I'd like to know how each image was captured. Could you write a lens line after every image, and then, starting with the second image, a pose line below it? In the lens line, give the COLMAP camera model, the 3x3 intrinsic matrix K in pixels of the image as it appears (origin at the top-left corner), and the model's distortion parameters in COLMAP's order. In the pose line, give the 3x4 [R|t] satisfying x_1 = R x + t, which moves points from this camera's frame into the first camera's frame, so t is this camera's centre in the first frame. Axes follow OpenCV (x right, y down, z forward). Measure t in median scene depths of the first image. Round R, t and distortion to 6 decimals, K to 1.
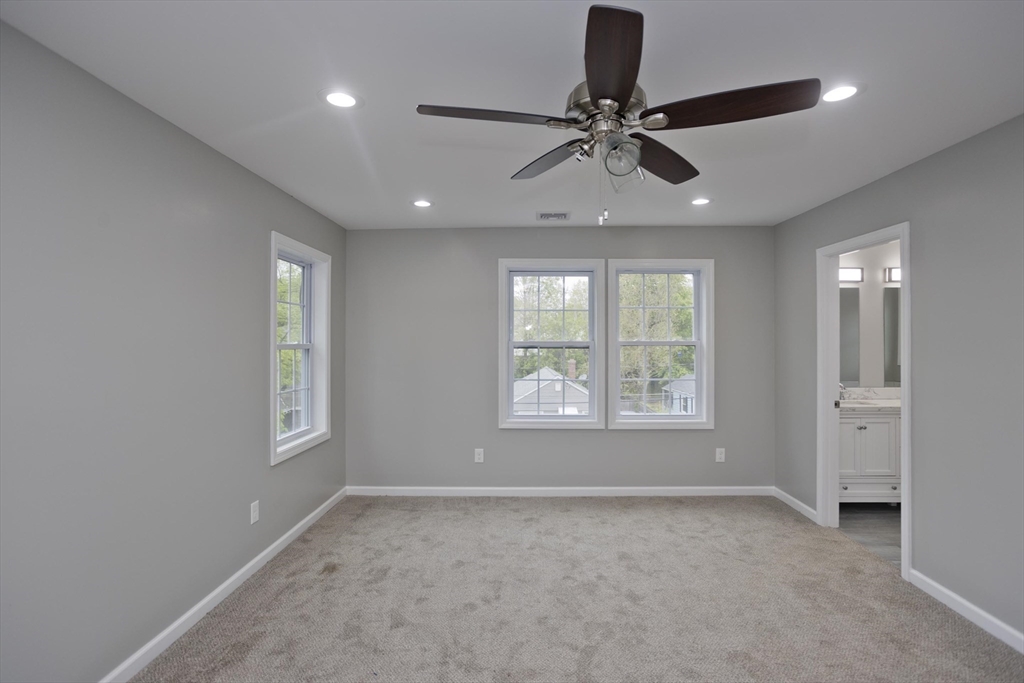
lens RADIAL K [[487.8, 0, 507.2], [0, 487.8, 341.2], [0, 0, 1]] dist [-0.023020, 0.010873]
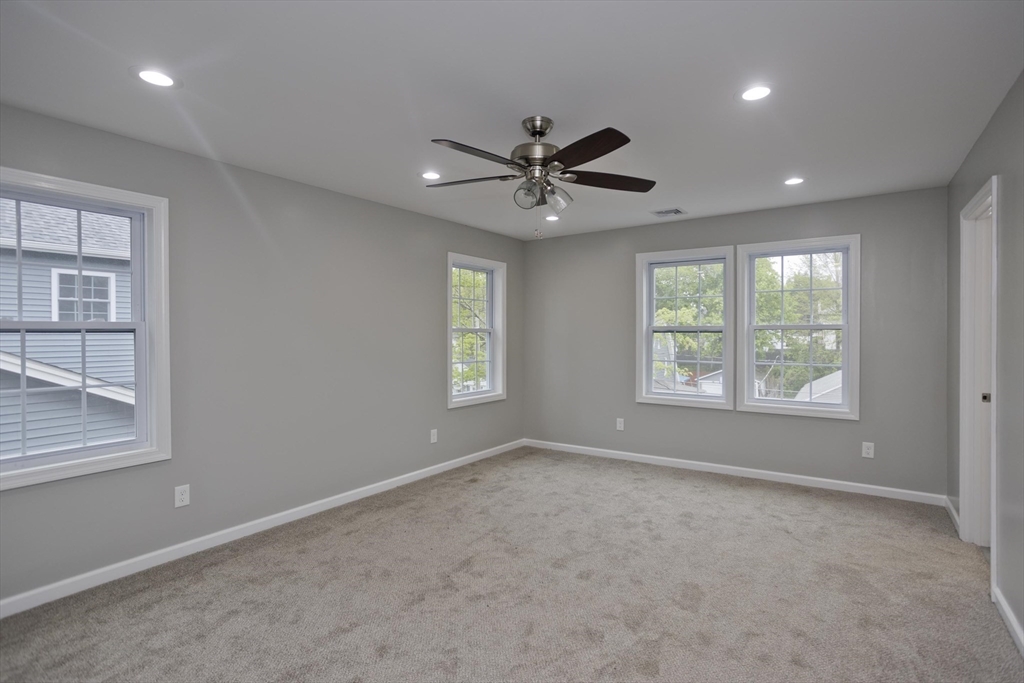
lens RADIAL K [[487.8, 0, 514.6], [0, 487.8, 339.0], [0, 0, 1]] dist [-0.023020, 0.010873]
pose [[0.837746, 0.007035, -0.546015, 0.448636], [0.001757, 0.999877, 0.015579, 0.014770], [0.546057, -0.014011, 0.837631, -0.133928]]
